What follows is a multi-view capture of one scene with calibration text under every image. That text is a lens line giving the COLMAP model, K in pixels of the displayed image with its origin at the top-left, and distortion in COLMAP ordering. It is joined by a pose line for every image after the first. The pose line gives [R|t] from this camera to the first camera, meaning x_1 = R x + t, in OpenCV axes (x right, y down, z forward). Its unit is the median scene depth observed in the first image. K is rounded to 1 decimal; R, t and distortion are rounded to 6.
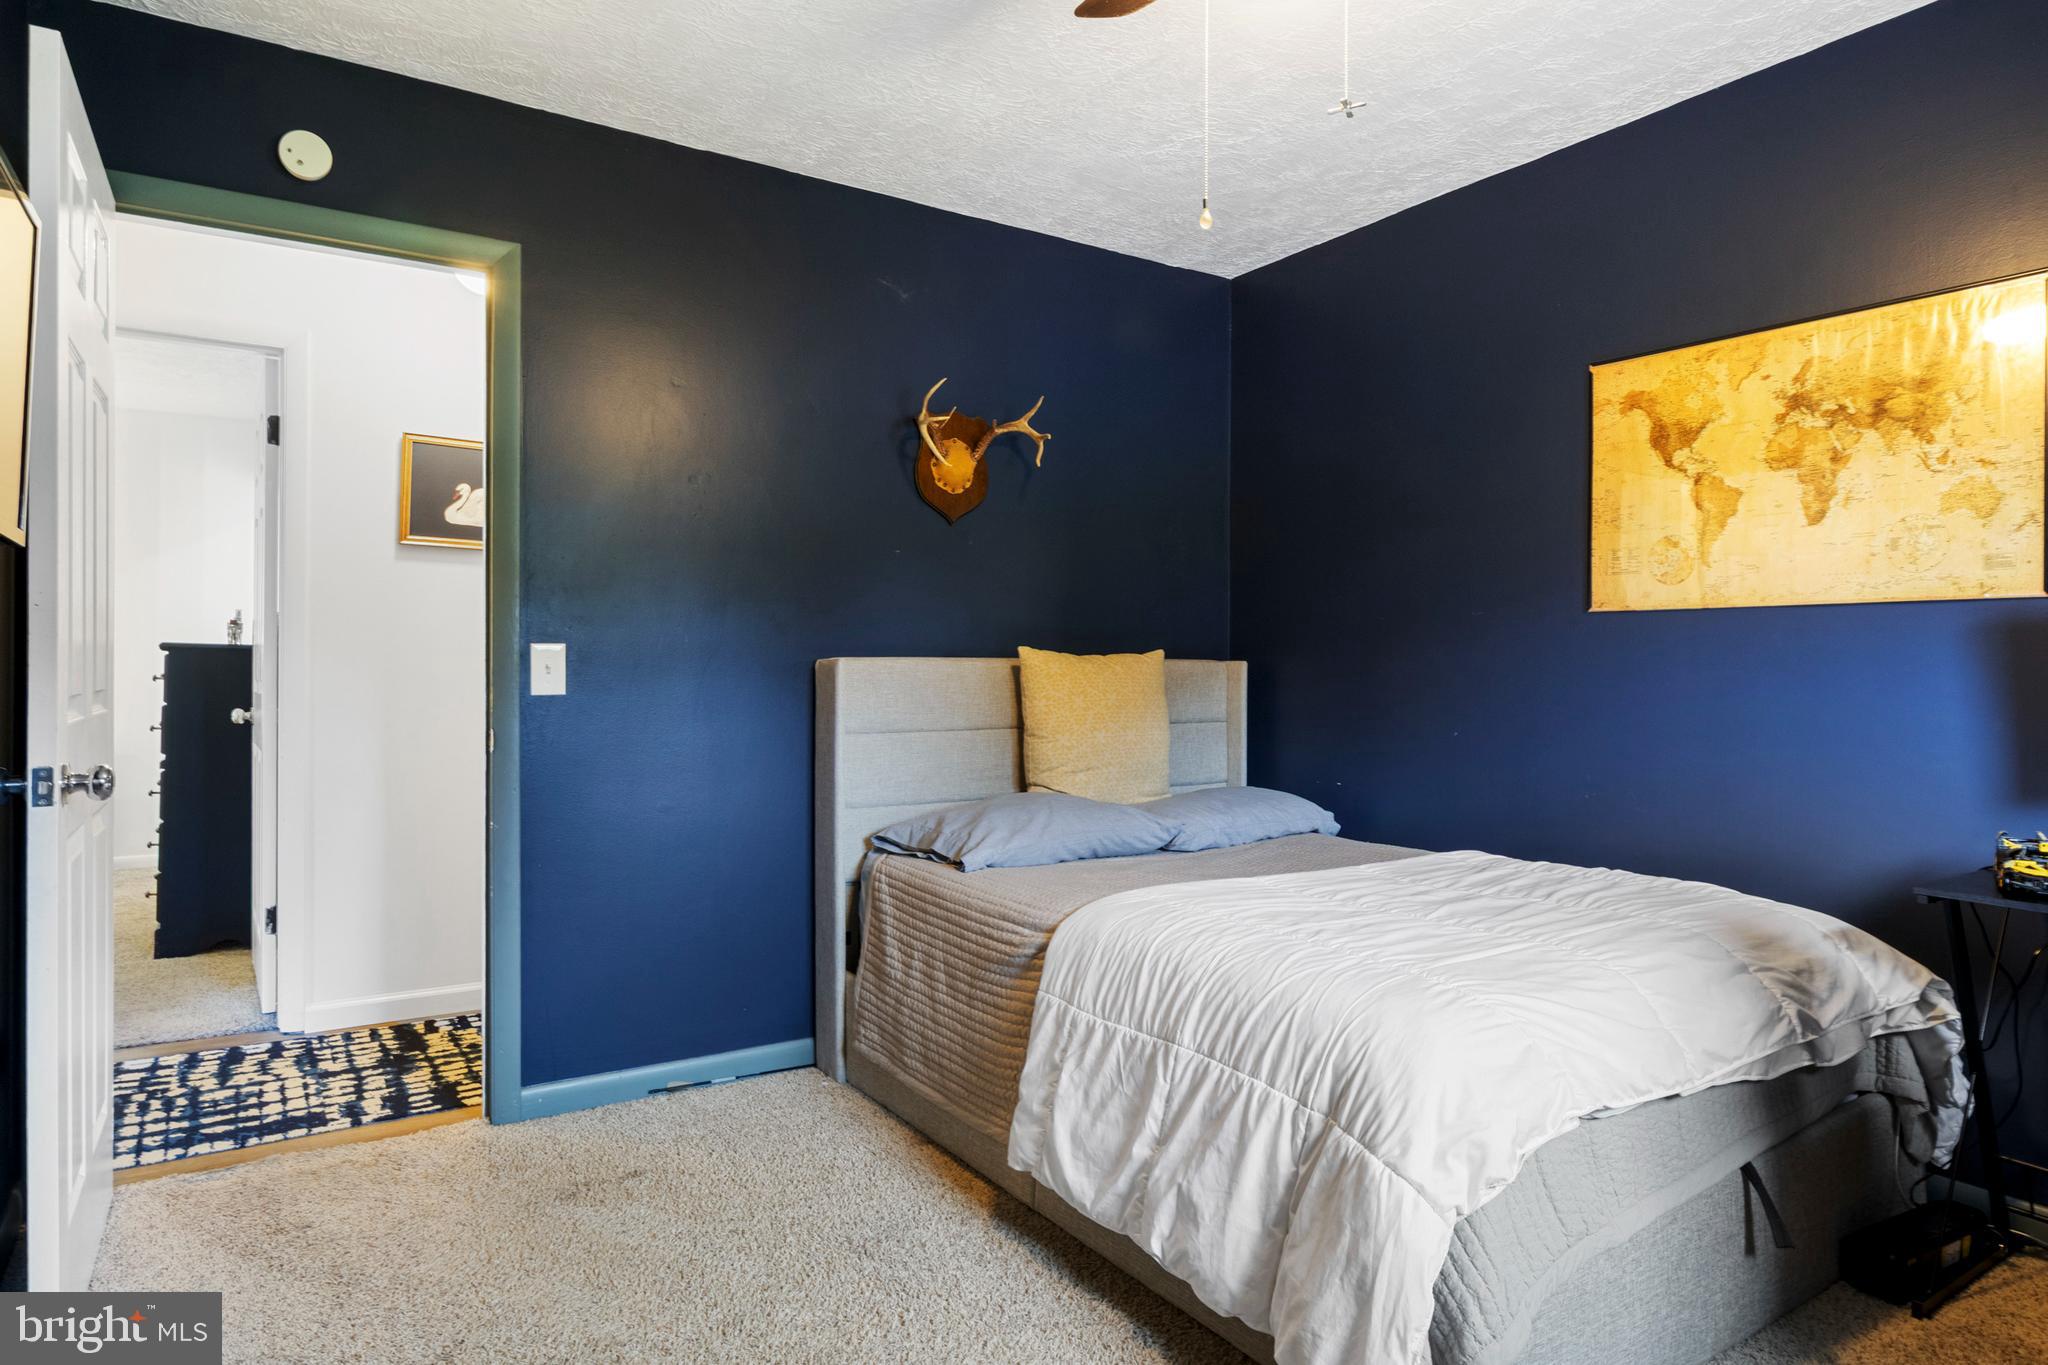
lens RADIAL K [[1170.6, 0, 1015.7], [0, 1170.6, 673.9], [0, 0, 1]] dist [-0.006239, -0.001467]
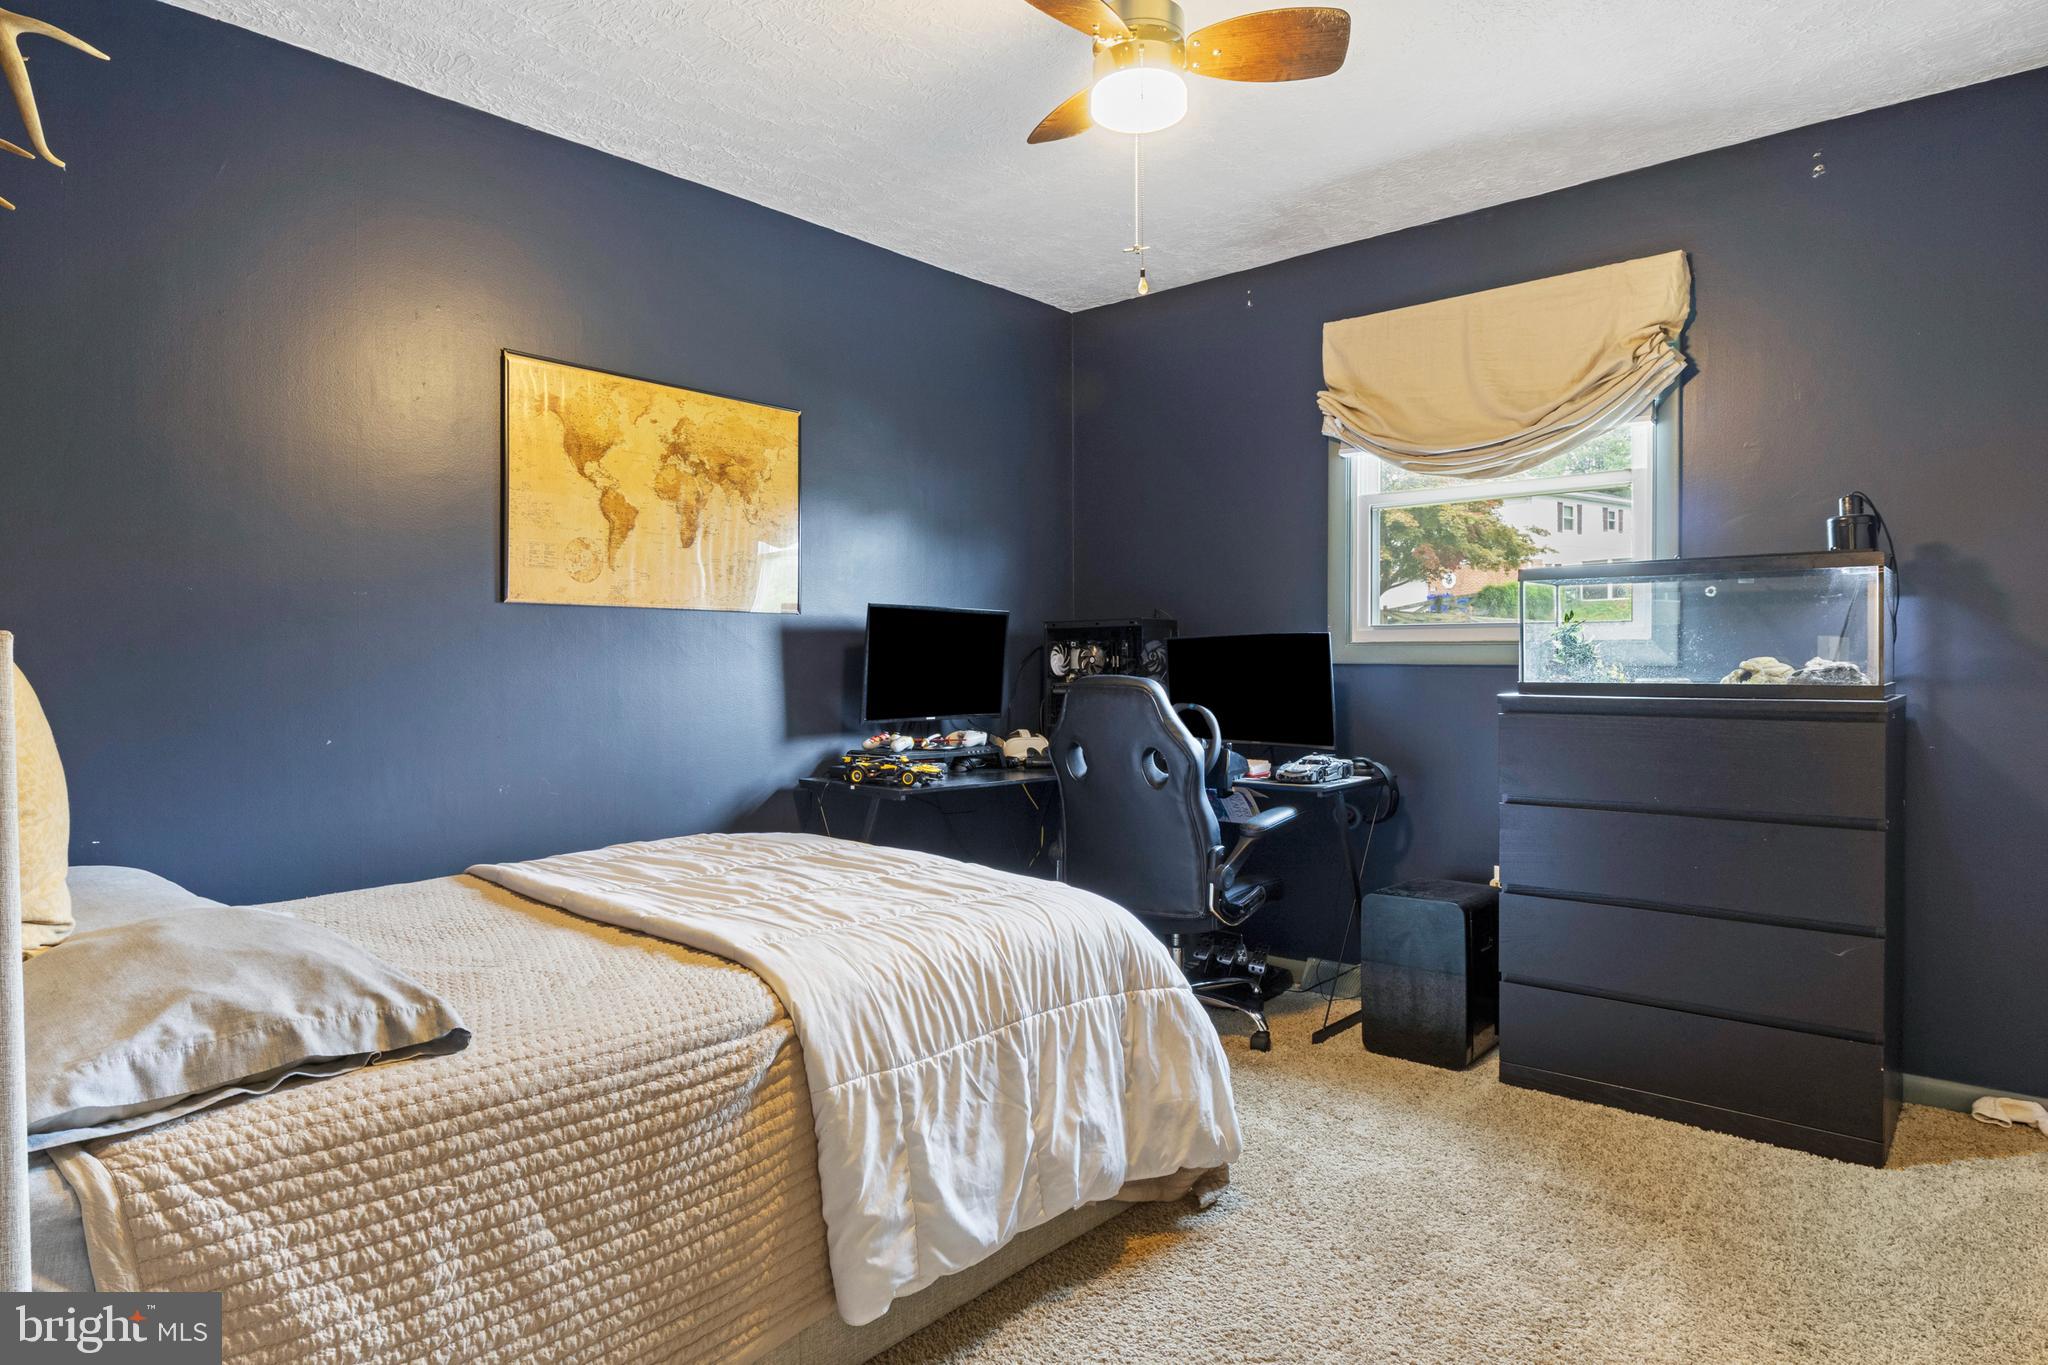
lens RADIAL K [[1170.6, 0, 1016.1], [0, 1170.6, 675.3], [0, 0, 1]] dist [-0.006239, -0.001467]
pose [[-0.250612, -0.014693, 0.967976, -0.681790], [0.008169, 0.999817, 0.017292, -0.005826], [-0.968053, 0.012241, -0.250446, 0.995242]]
